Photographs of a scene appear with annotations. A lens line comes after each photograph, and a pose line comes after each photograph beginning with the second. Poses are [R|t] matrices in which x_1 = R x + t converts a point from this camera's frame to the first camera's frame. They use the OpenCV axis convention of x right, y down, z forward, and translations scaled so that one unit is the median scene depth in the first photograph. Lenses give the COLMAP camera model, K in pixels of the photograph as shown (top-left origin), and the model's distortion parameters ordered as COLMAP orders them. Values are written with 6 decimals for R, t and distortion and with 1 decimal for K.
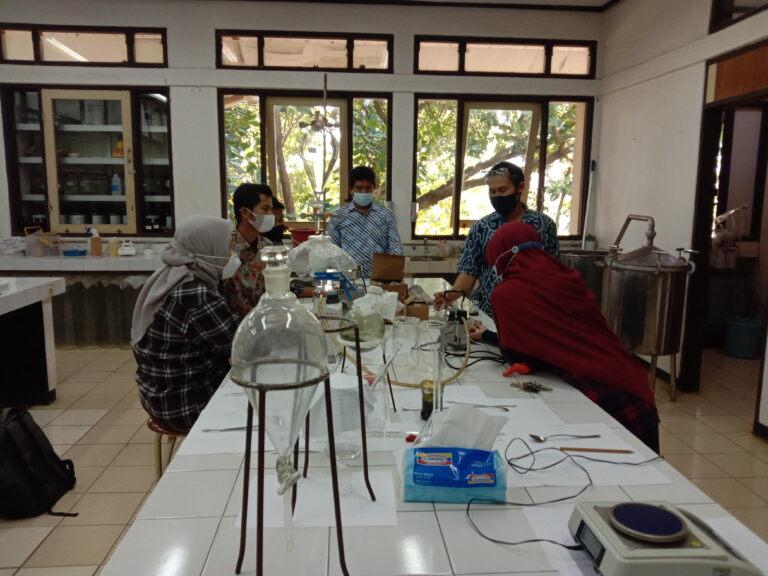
lens RADIAL K [[618.5, 0, 384.9], [0, 618.5, 282.7], [0, 0, 1]] dist [0.002514, -0.004497]
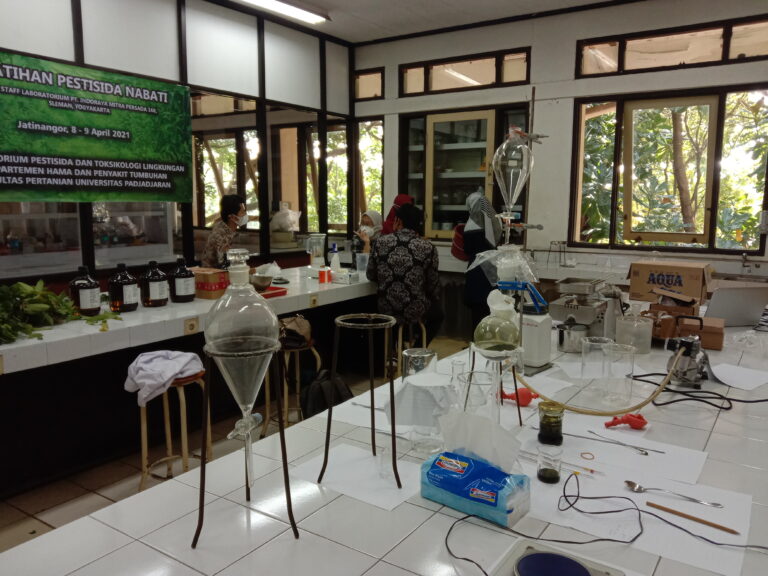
lens RADIAL K [[617.5, 0, 384.0], [0, 617.5, 288.0], [0, 0, 1]] dist [0.051028, -0.100884]
pose [[0.790795, 0.082206, -0.606535, 0.121428], [-0.085812, 0.996043, 0.023117, -0.004459], [0.606036, 0.033767, 0.794720, 0.020662]]
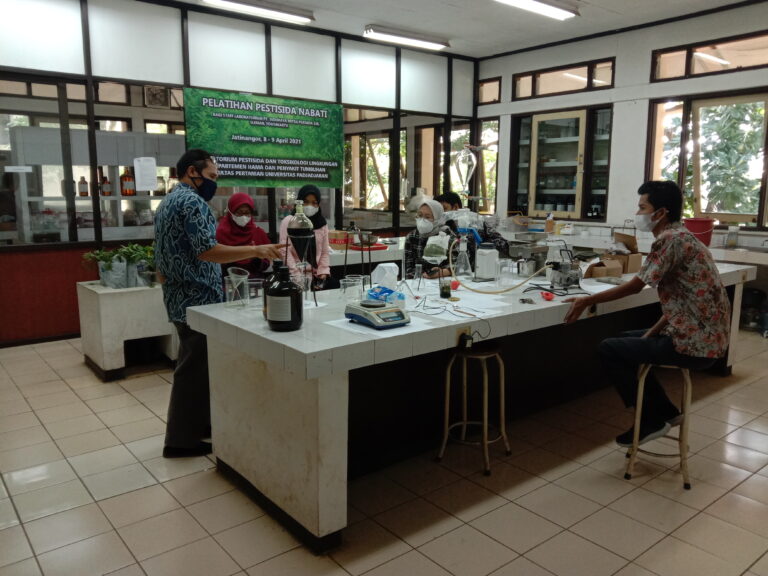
lens RADIAL K [[612.9, 0, 388.6], [0, 612.9, 286.0], [0, 0, 1]] dist [0.084472, -0.169831]
pose [[0.583566, 0.121834, -0.802874, 0.436354], [-0.113496, 0.991214, 0.067919, 0.019161], [0.804095, 0.051488, 0.592267, -0.093890]]
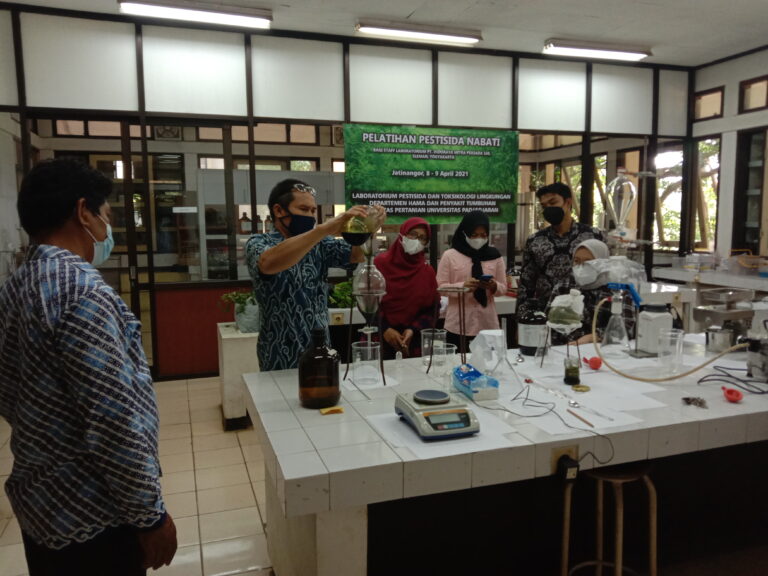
lens RADIAL K [[610.7, 0, 389.5], [0, 610.7, 286.9], [0, 0, 1]] dist [0.076193, -0.121716]
pose [[0.269949, 0.095680, -0.958109, 0.364477], [-0.126220, 0.989981, 0.063300, -0.011033], [0.954566, 0.103845, 0.279321, 0.048689]]
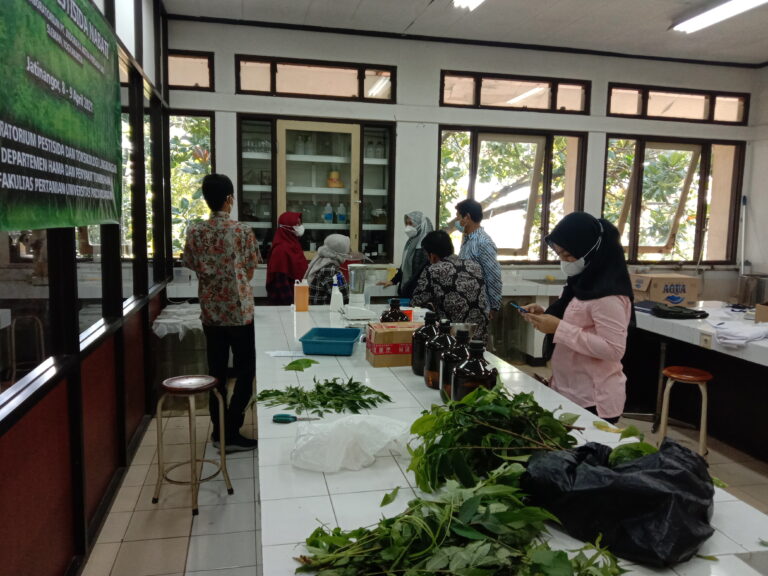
lens RADIAL K [[612.9, 0, 388.6], [0, 612.9, 286.0], [0, 0, 1]] dist [0.084472, -0.169831]
pose [[0.987187, -0.009310, 0.159293, -0.524738], [0.014076, 0.999486, -0.028817, -0.005824], [-0.158943, 0.030690, 0.986811, -0.027524]]
